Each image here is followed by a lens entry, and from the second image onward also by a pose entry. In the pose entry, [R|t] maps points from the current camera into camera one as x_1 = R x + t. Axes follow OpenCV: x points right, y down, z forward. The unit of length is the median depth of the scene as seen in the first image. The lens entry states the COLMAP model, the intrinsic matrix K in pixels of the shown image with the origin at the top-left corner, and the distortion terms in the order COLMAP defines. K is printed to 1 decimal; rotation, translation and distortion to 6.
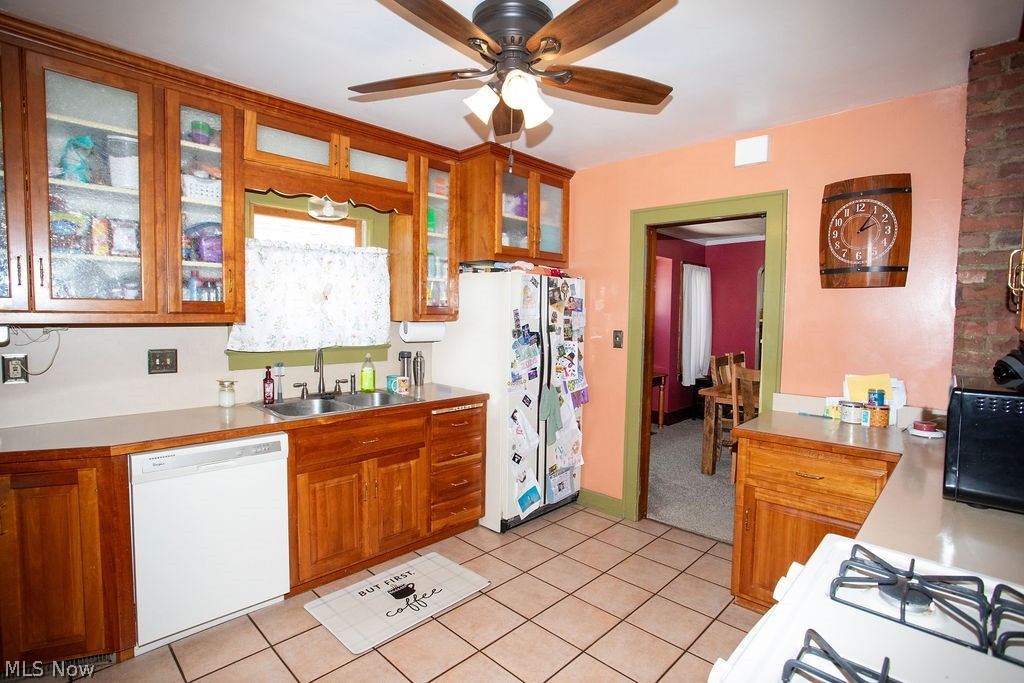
lens RADIAL K [[499.1, 0, 512.0], [0, 499.1, 341.5], [0, 0, 1]] dist [-0.031340, 0.001761]
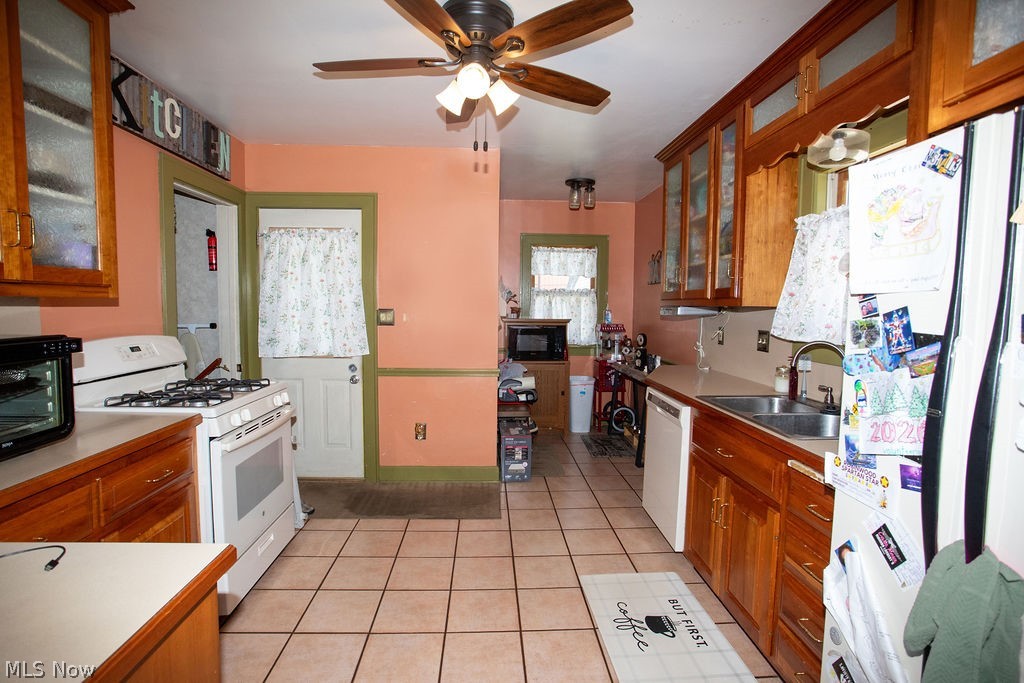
lens RADIAL K [[499.1, 0, 512.0], [0, 499.1, 341.5], [0, 0, 1]] dist [-0.031340, 0.001761]
pose [[-0.675223, 0.032257, -0.736908, 0.495768], [-0.055158, 0.994038, 0.094053, -0.033203], [0.735548, 0.104153, -0.669419, 1.197753]]
